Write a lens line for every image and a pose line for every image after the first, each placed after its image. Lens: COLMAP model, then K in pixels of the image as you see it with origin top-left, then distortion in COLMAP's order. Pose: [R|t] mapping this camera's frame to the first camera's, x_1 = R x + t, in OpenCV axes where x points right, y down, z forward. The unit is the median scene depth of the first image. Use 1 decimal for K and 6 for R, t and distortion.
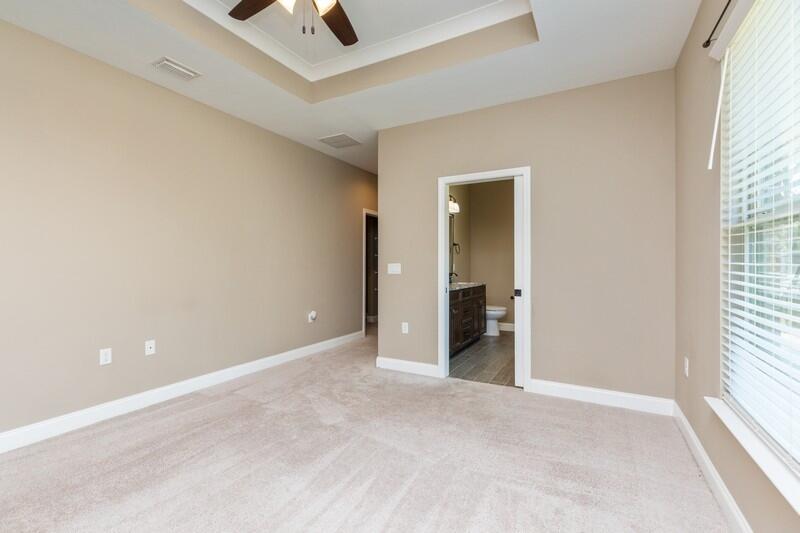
lens RADIAL K [[368.6, 0, 400.8], [0, 368.6, 263.3], [0, 0, 1]] dist [0.010890, -0.003705]
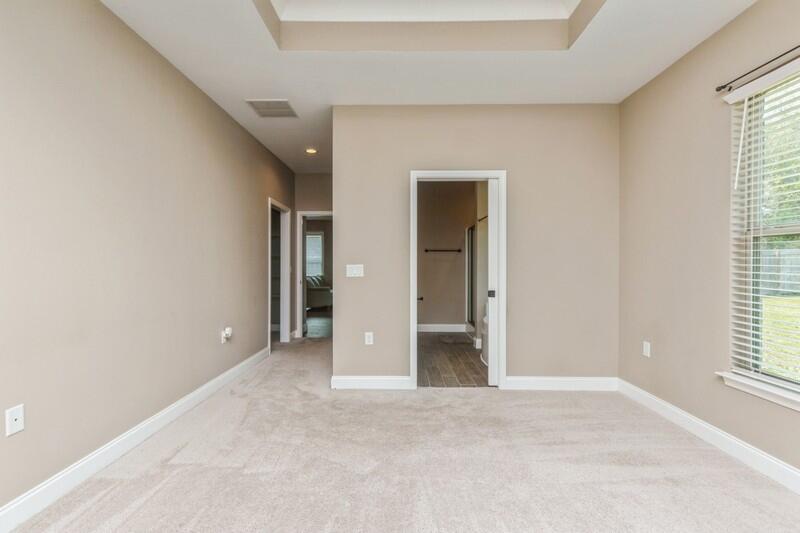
lens RADIAL K [[368.6, 0, 399.9], [0, 368.6, 267.1], [0, 0, 1]] dist [0.010890, -0.003705]
pose [[0.878168, -0.000933, 0.478351, -0.383613], [-0.001834, 0.999984, 0.005319, 0.001577], [-0.478348, -0.005548, 0.878153, 0.224168]]
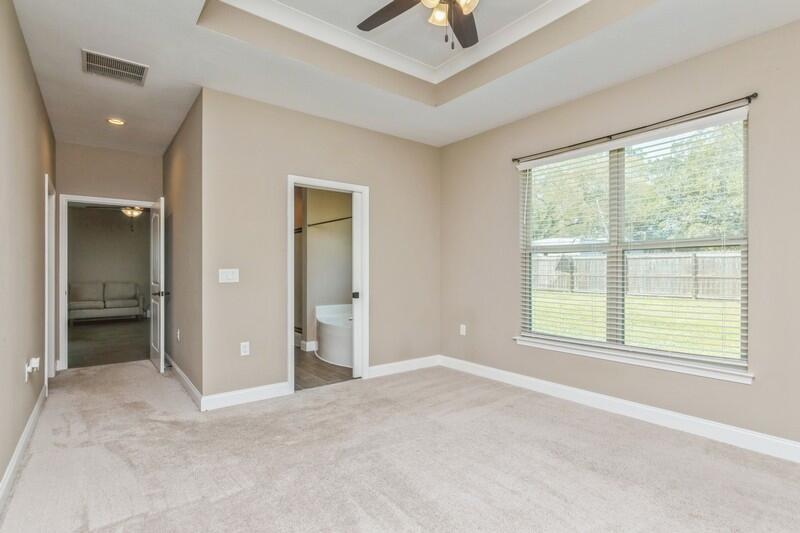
lens RADIAL K [[396.4, 0, 401.5], [0, 396.4, 268.0], [0, 0, 1]] dist [-0.005353, 0.001778]
pose [[0.390403, 0.005156, 0.920630, -0.734285], [-0.003130, 0.999986, -0.004273, 0.001219], [-0.920639, -0.001213, 0.390414, 0.388963]]
